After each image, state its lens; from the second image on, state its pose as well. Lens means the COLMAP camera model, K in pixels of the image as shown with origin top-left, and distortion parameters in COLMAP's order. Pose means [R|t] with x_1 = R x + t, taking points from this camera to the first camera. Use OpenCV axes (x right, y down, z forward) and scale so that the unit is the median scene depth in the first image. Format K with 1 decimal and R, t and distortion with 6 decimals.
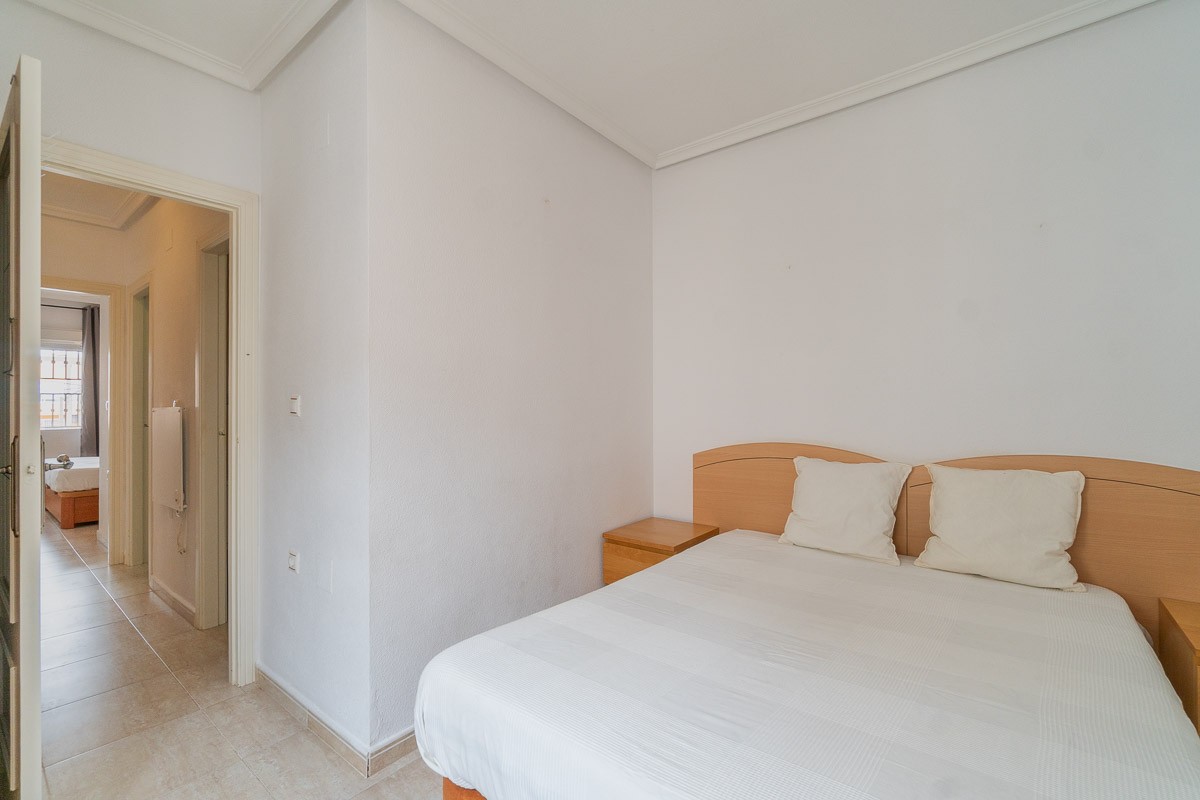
lens RADIAL K [[519.5, 0, 579.0], [0, 519.5, 402.1], [0, 0, 1]] dist [0.000712, 0.000080]
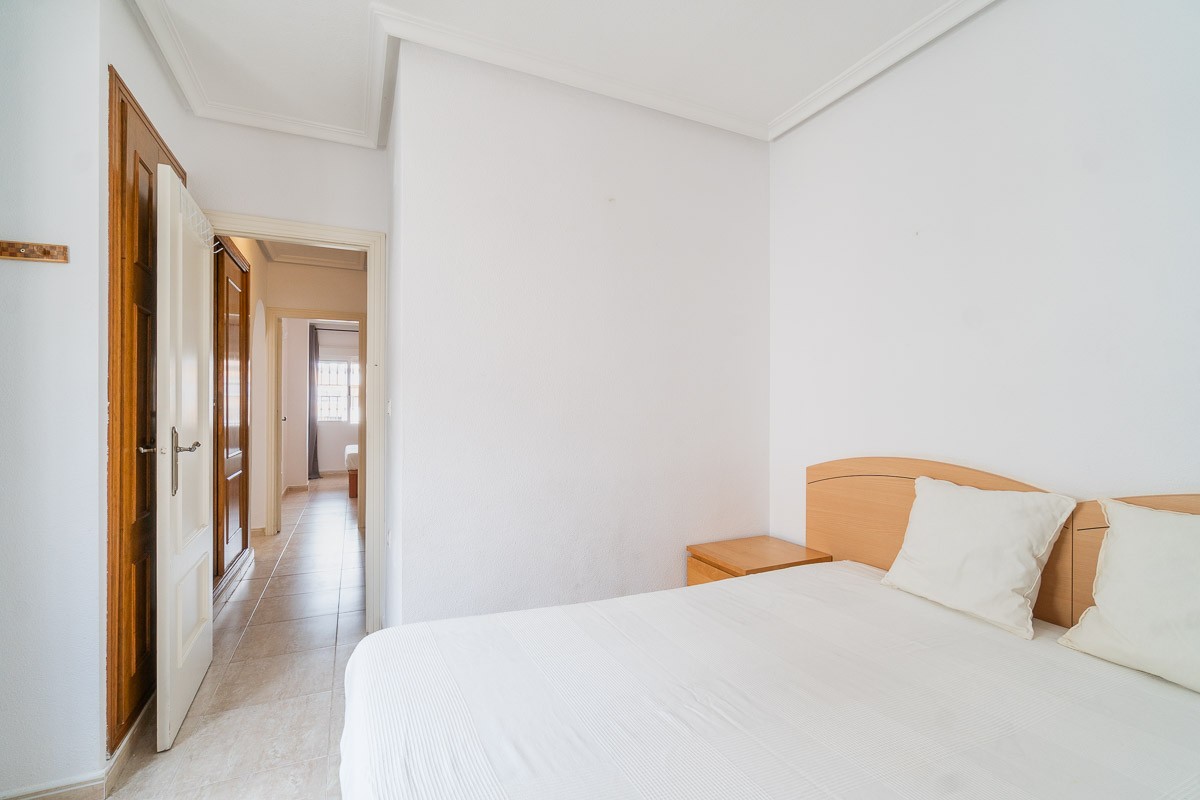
lens RADIAL K [[525.3, 0, 592.0], [0, 525.3, 402.9], [0, 0, 1]] dist [-0.002605, -0.000120]
pose [[0.907314, 0.003956, -0.420435, 0.307324], [-0.003551, 0.999992, 0.001746, -0.004893], [0.420439, -0.000091, 0.907321, 0.084419]]
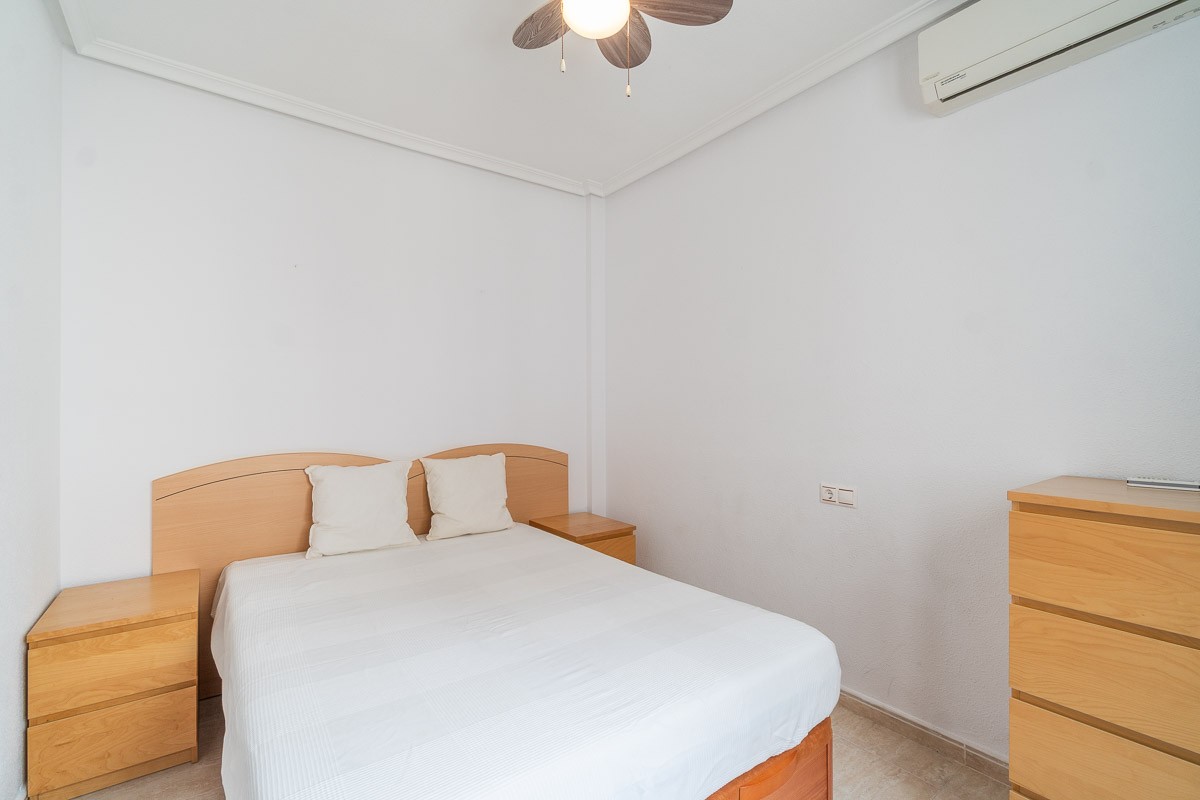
lens RADIAL K [[515.0, 0, 563.3], [0, 515.0, 405.5], [0, 0, 1]] dist [0.001042, 0.000591]
pose [[0.276554, 0.006386, 0.960977, -0.369929], [-0.001424, 0.999980, -0.006235, -0.001442], [-0.960997, 0.000356, 0.276557, 0.288314]]
